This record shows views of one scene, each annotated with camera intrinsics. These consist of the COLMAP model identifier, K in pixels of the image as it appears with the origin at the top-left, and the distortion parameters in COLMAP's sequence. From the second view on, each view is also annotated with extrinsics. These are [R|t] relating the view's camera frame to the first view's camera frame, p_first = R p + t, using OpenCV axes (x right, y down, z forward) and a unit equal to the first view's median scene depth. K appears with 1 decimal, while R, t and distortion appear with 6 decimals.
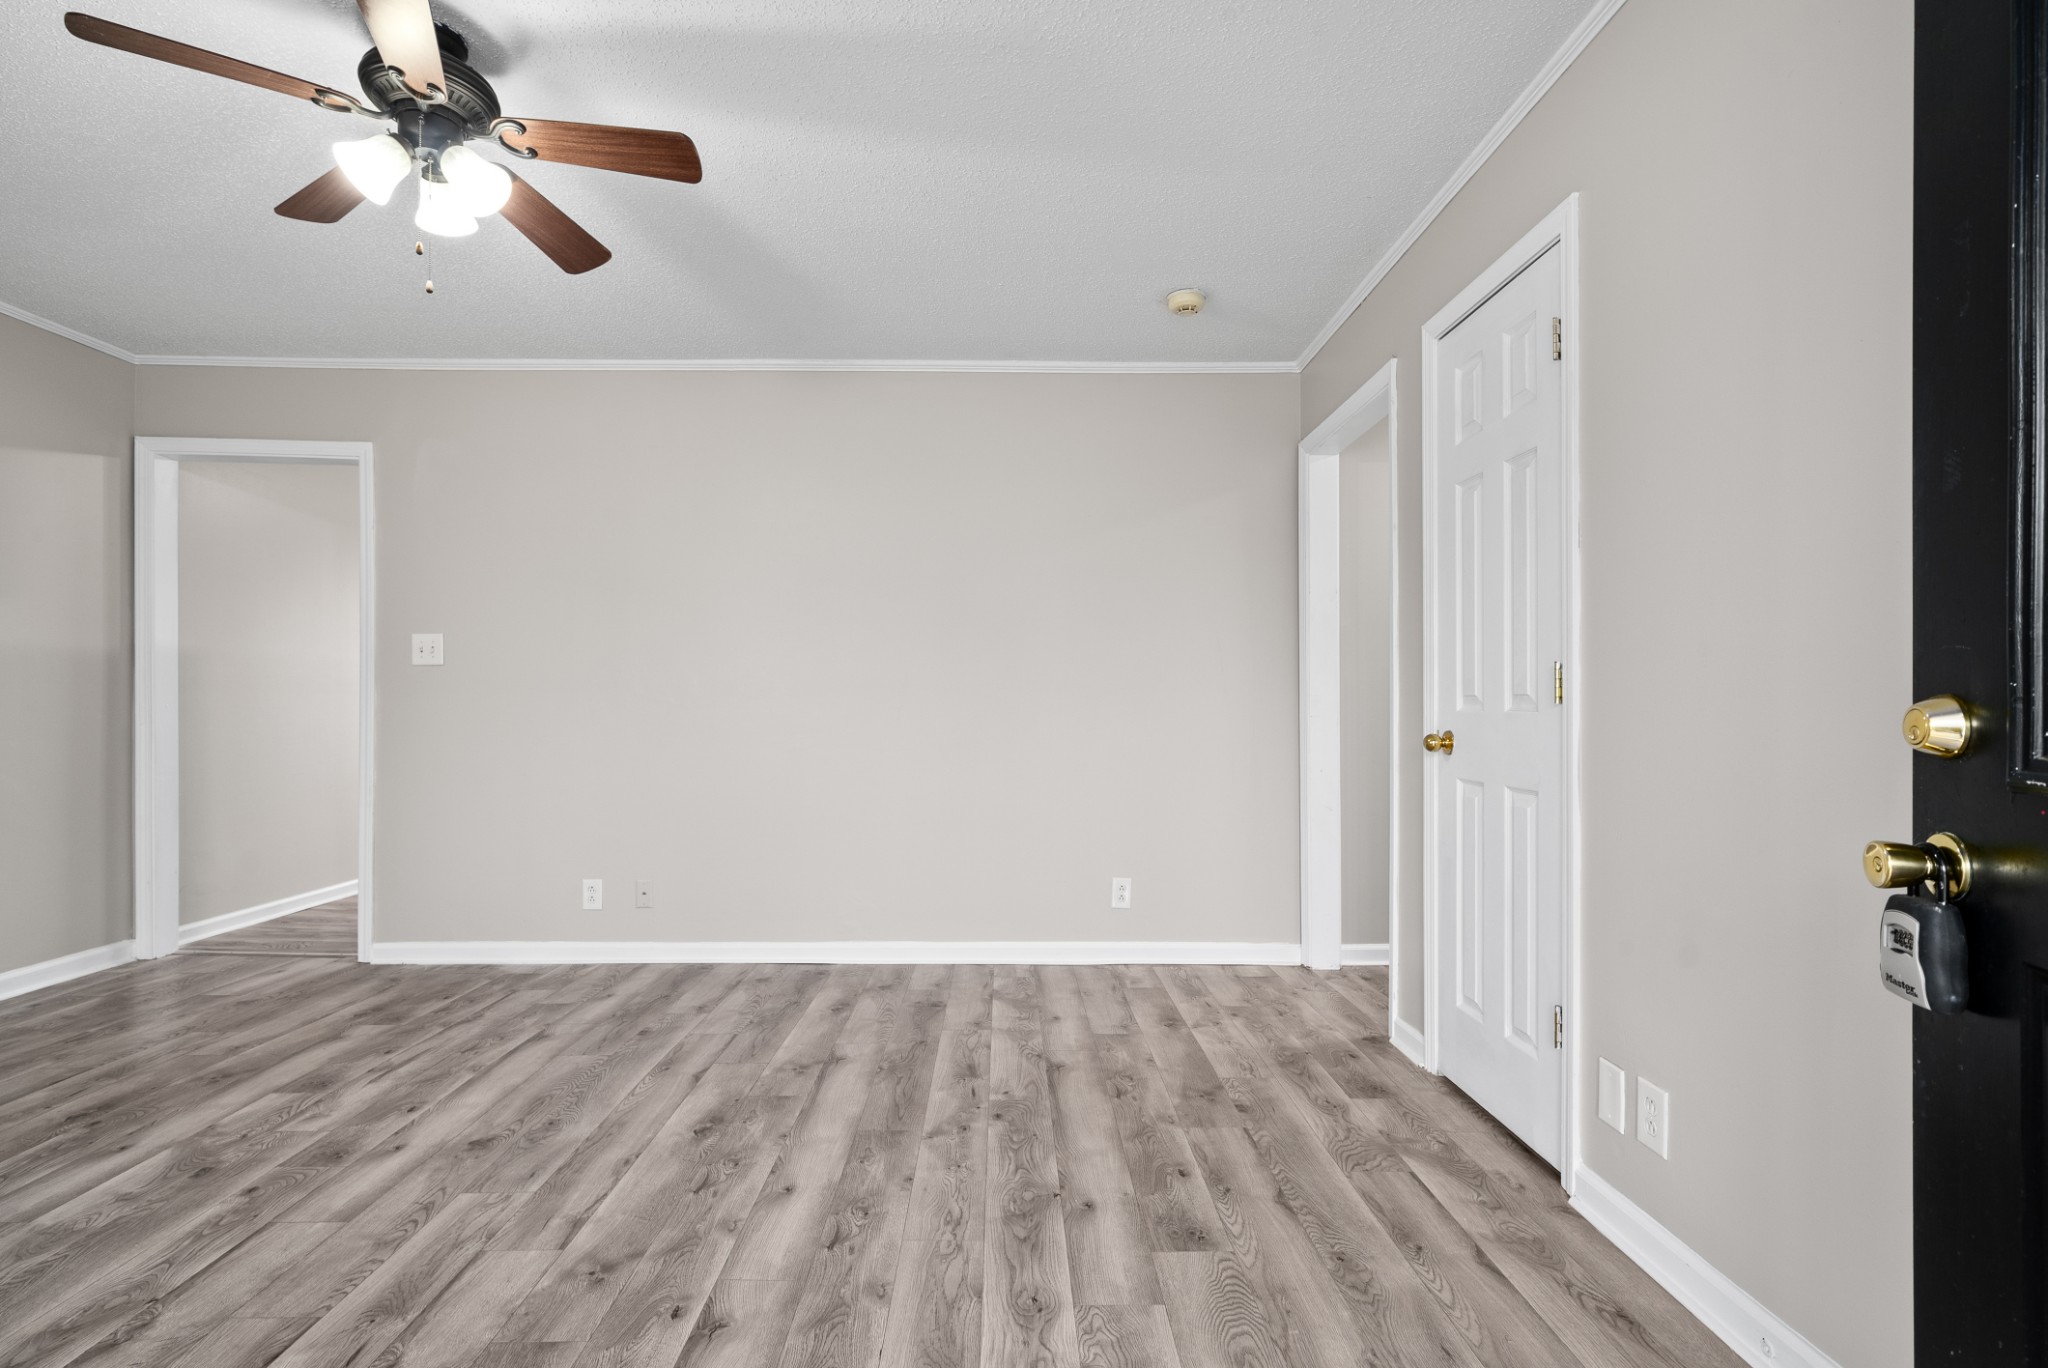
lens RADIAL K [[982.9, 0, 1017.2], [0, 982.9, 707.5], [0, 0, 1]] dist [0.002237, 0.000240]
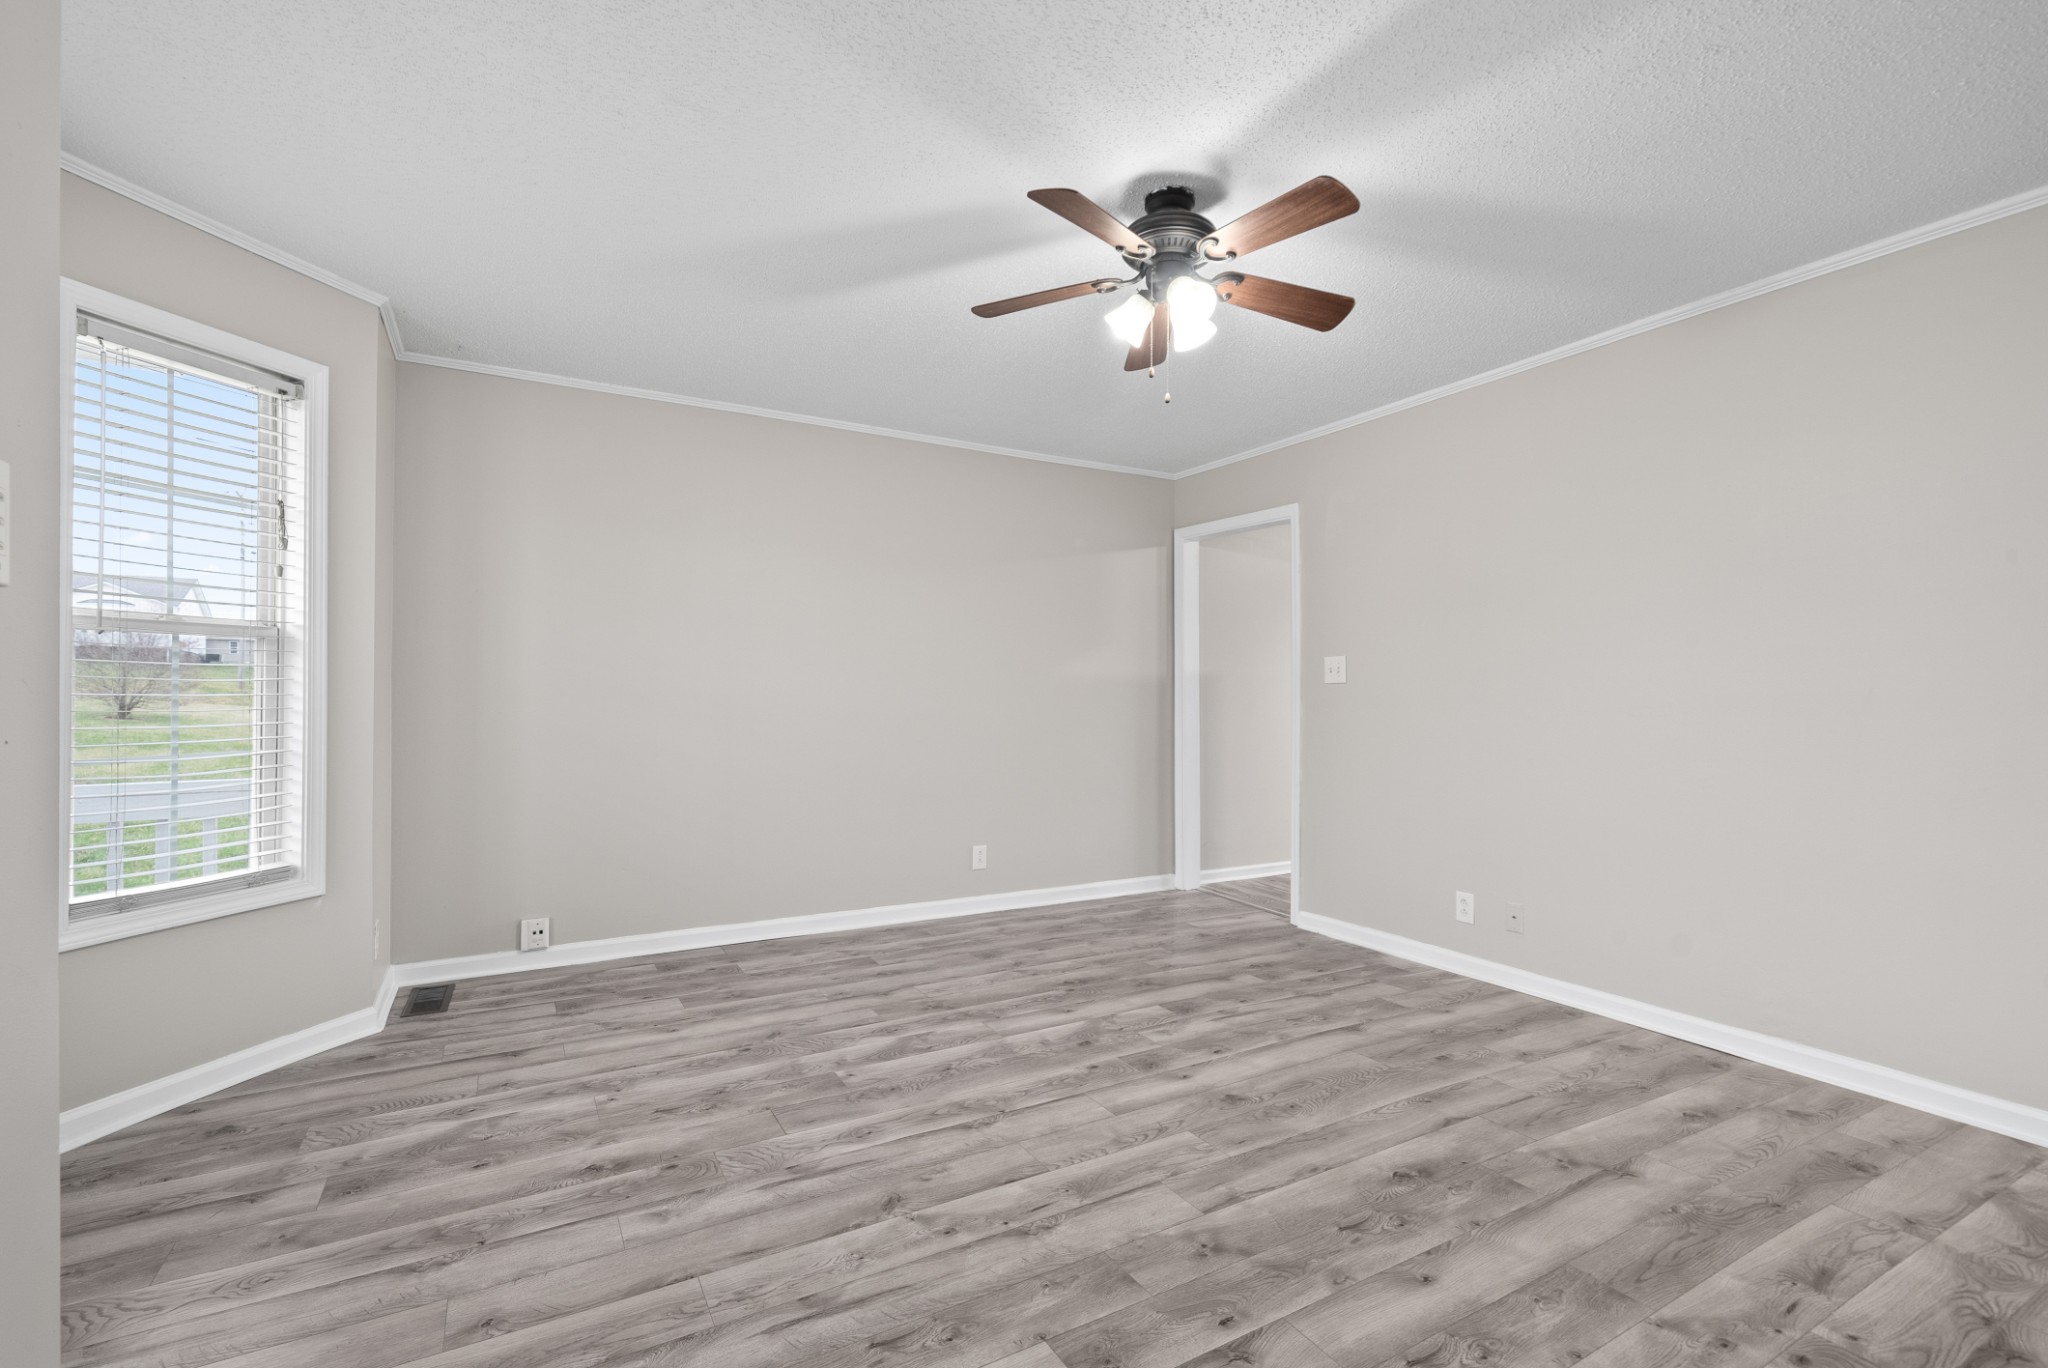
lens RADIAL K [[909.5, 0, 999.0], [0, 909.5, 698.1], [0, 0, 1]] dist [0.003356, -0.000840]
pose [[0.472159, -0.000222, -0.881514, 0.258551], [-0.004584, 0.999986, -0.002707, -0.031612], [0.881502, 0.005320, 0.472151, 0.208289]]
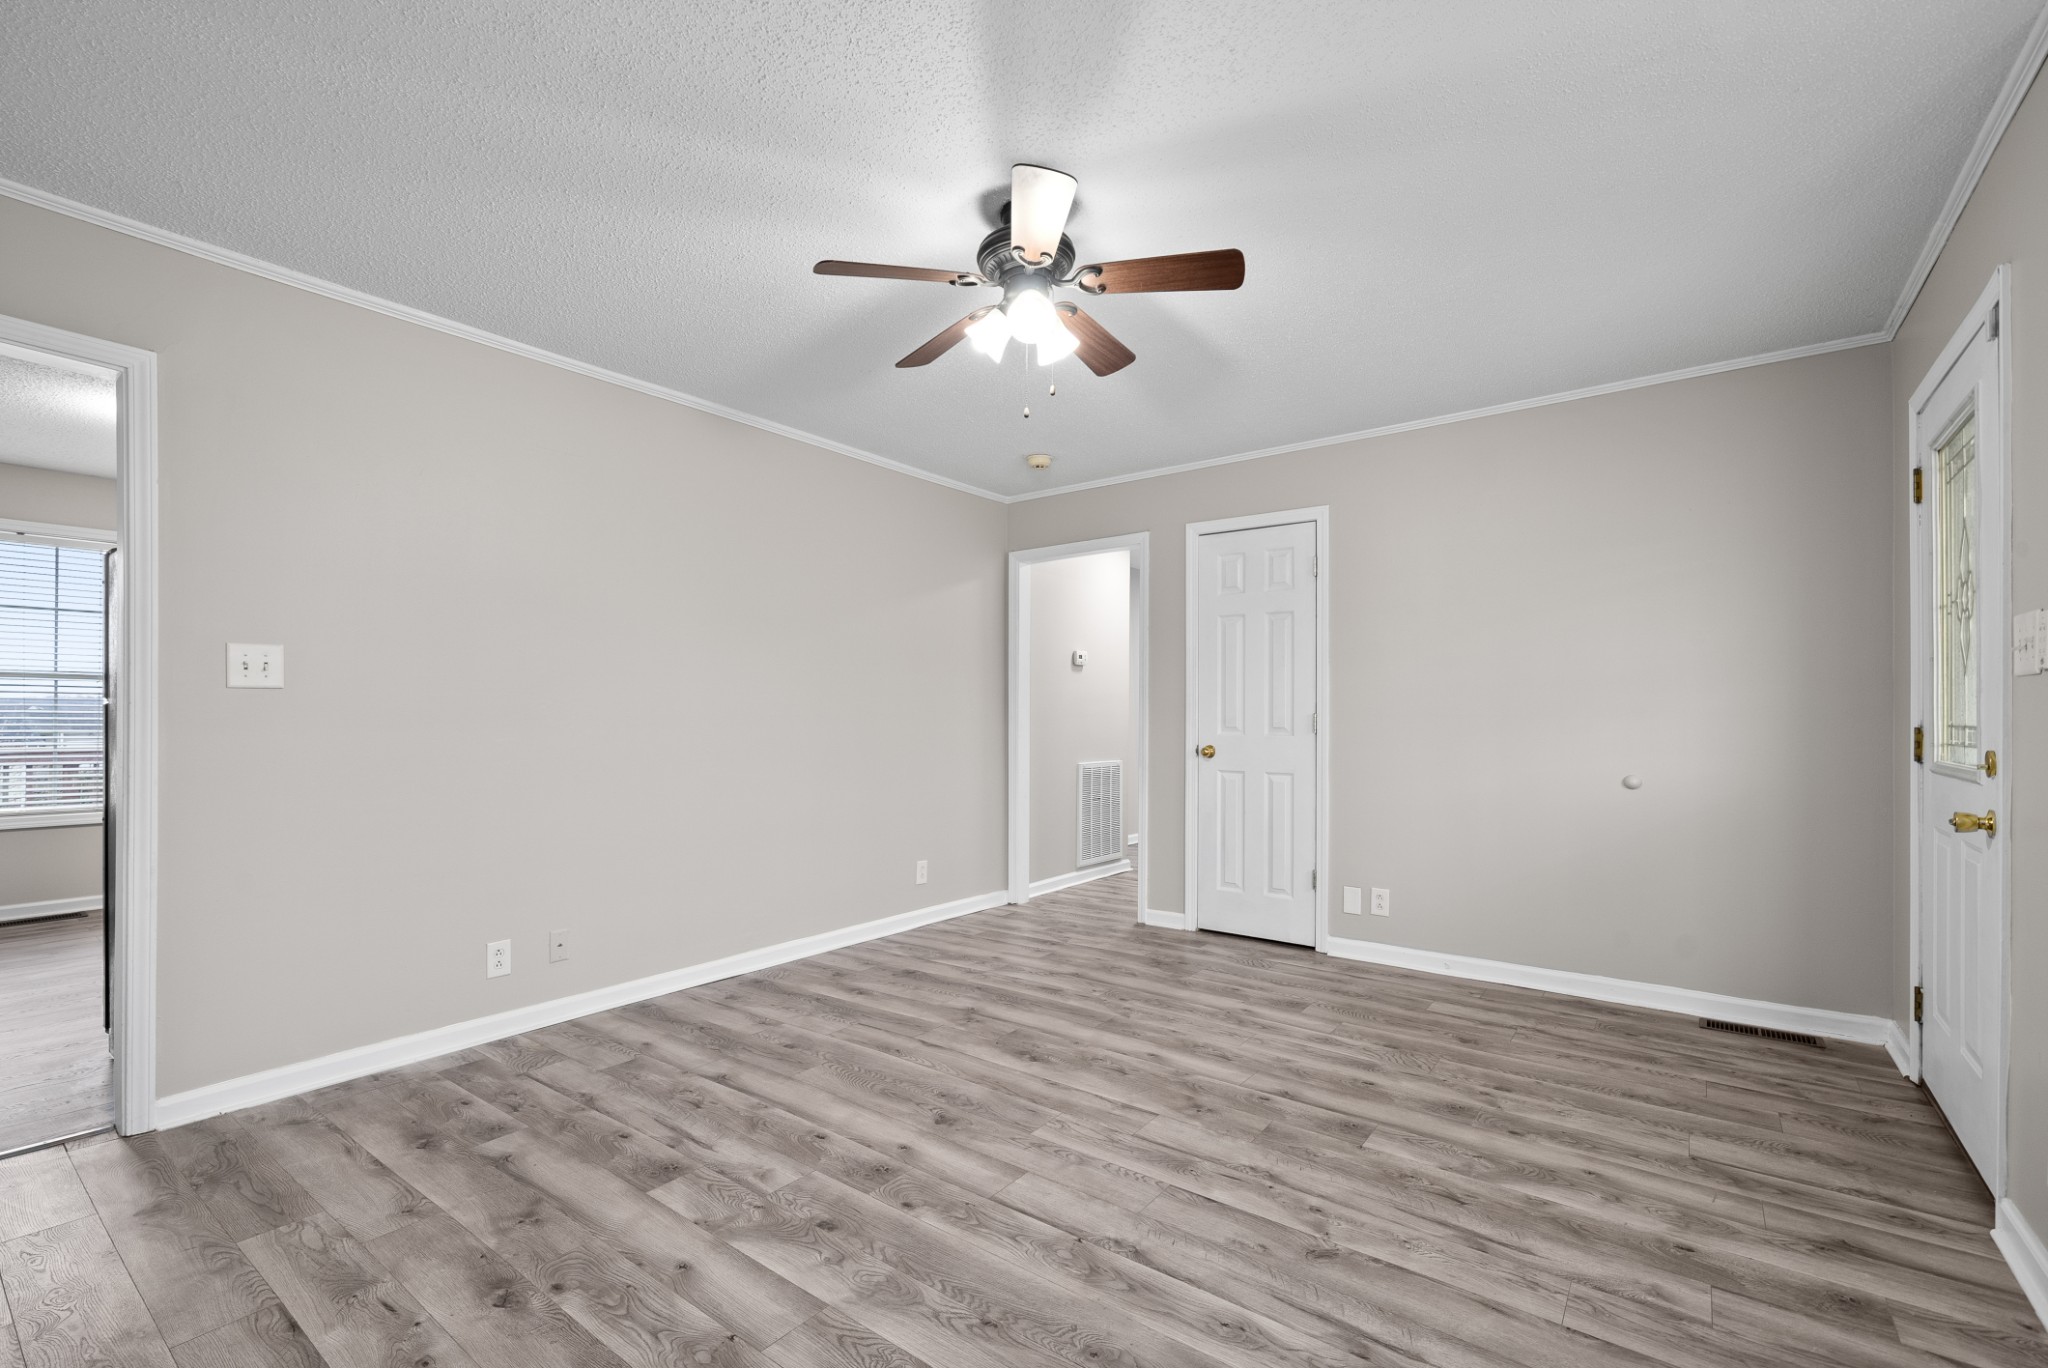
lens RADIAL K [[909.5, 0, 1000.8], [0, 909.5, 722.9], [0, 0, 1]] dist [0.003356, -0.000840]
pose [[0.611690, -0.007685, 0.791060, -1.224204], [-0.001555, 0.999939, 0.010916, -0.040034], [-0.791096, -0.007907, 0.611641, 0.255594]]
